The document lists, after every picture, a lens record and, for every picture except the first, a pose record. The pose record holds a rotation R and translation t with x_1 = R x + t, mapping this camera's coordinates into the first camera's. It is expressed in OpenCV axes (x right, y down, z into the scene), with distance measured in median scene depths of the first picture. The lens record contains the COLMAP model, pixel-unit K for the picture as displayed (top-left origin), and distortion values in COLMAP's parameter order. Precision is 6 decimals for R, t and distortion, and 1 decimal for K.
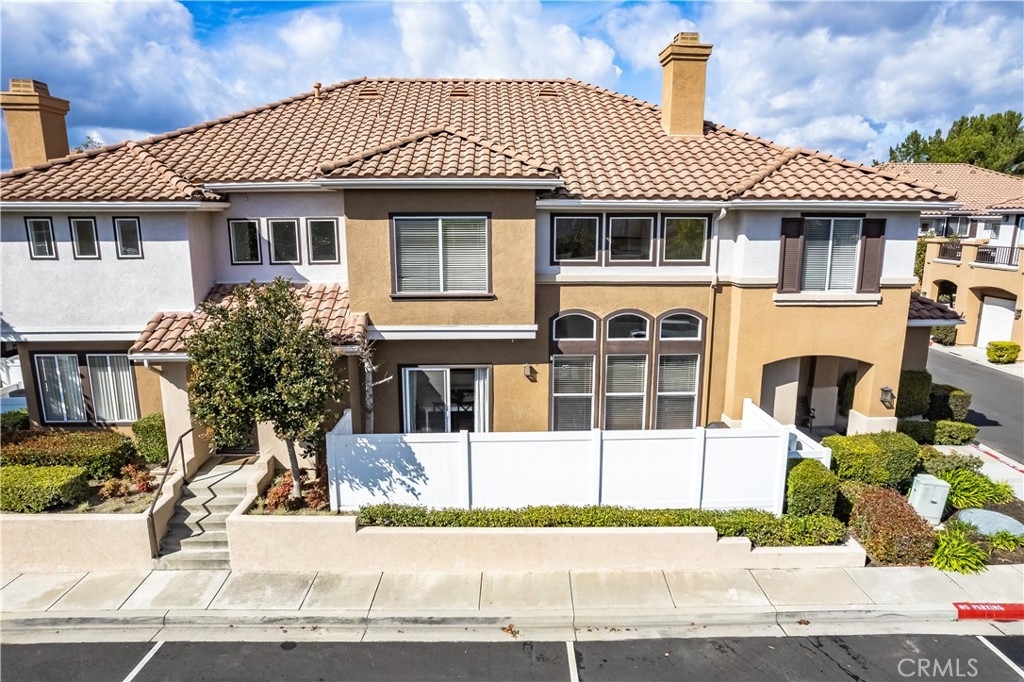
lens RADIAL K [[655.3, 0, 512.8], [0, 655.3, 352.3], [0, 0, 1]] dist [-0.084336, 0.075501]
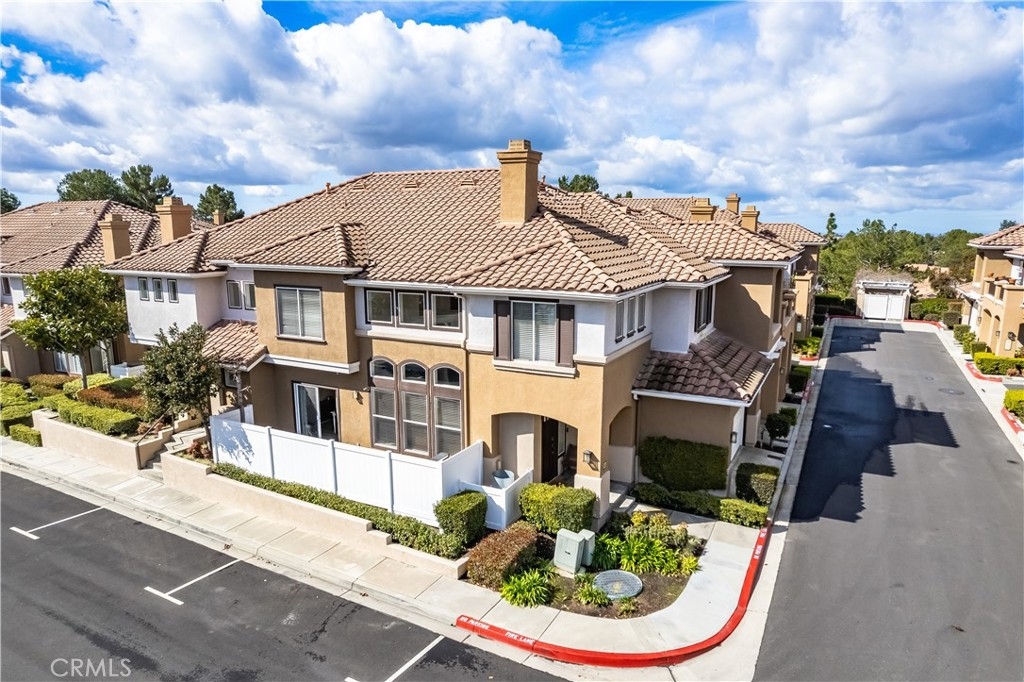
lens RADIAL K [[655.3, 0, 512.8], [0, 655.3, 352.3], [0, 0, 1]] dist [-0.084336, 0.075501]
pose [[0.869284, 0.095578, -0.484984, 1.065497], [-0.103102, 0.994608, 0.011212, -0.124665], [0.483440, 0.040256, 0.874451, -0.087339]]
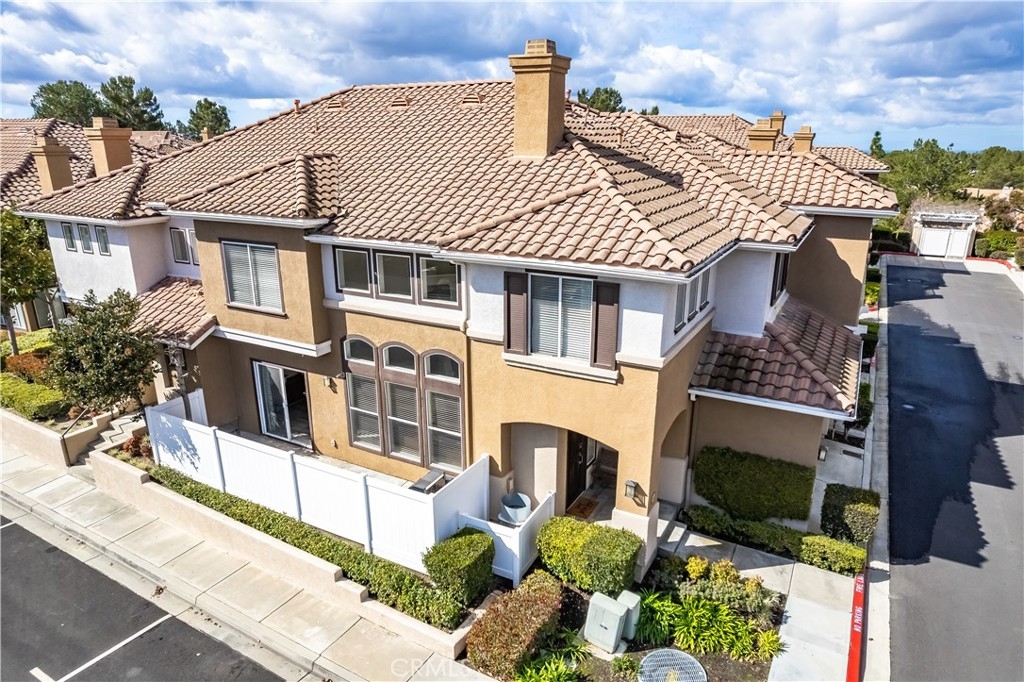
lens RADIAL K [[655.3, 0, 512.8], [0, 655.3, 352.3], [0, 0, 1]] dist [-0.084336, 0.075501]
pose [[0.860235, 0.159882, -0.484184, 0.877077], [-0.107098, 0.985042, 0.134991, -0.219463], [0.498524, -0.064269, 0.864490, 0.212673]]
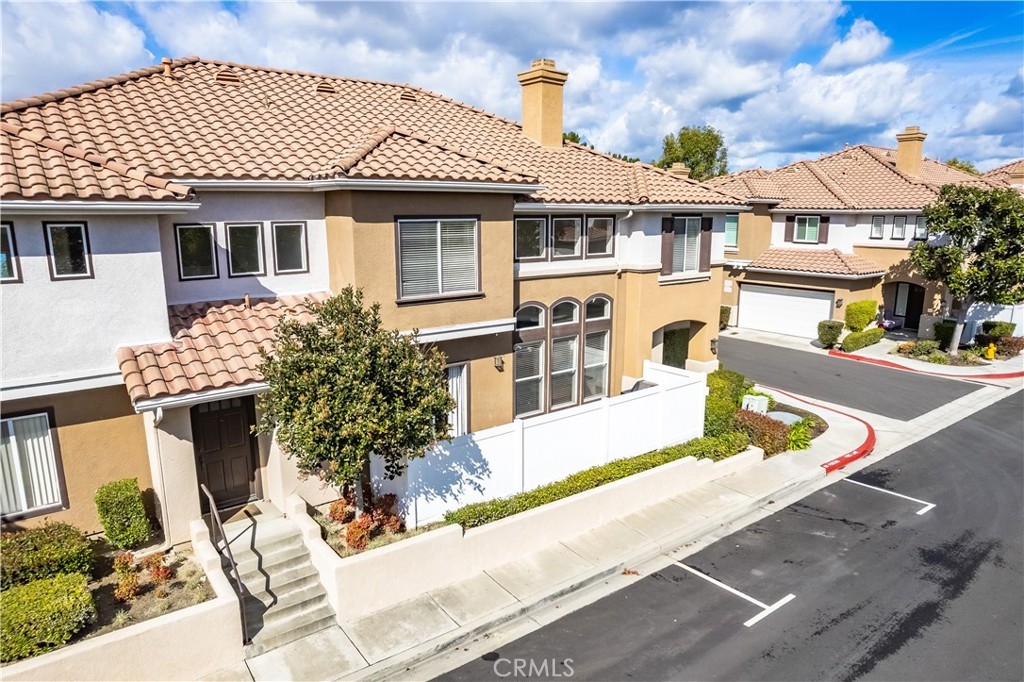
lens RADIAL K [[655.3, 0, 512.8], [0, 655.3, 352.3], [0, 0, 1]] dist [-0.084336, 0.075501]
pose [[0.805558, -0.124978, 0.579187, -0.615978], [0.125060, 0.991344, 0.039975, -0.029021], [-0.579169, 0.040232, 0.814214, 0.116920]]
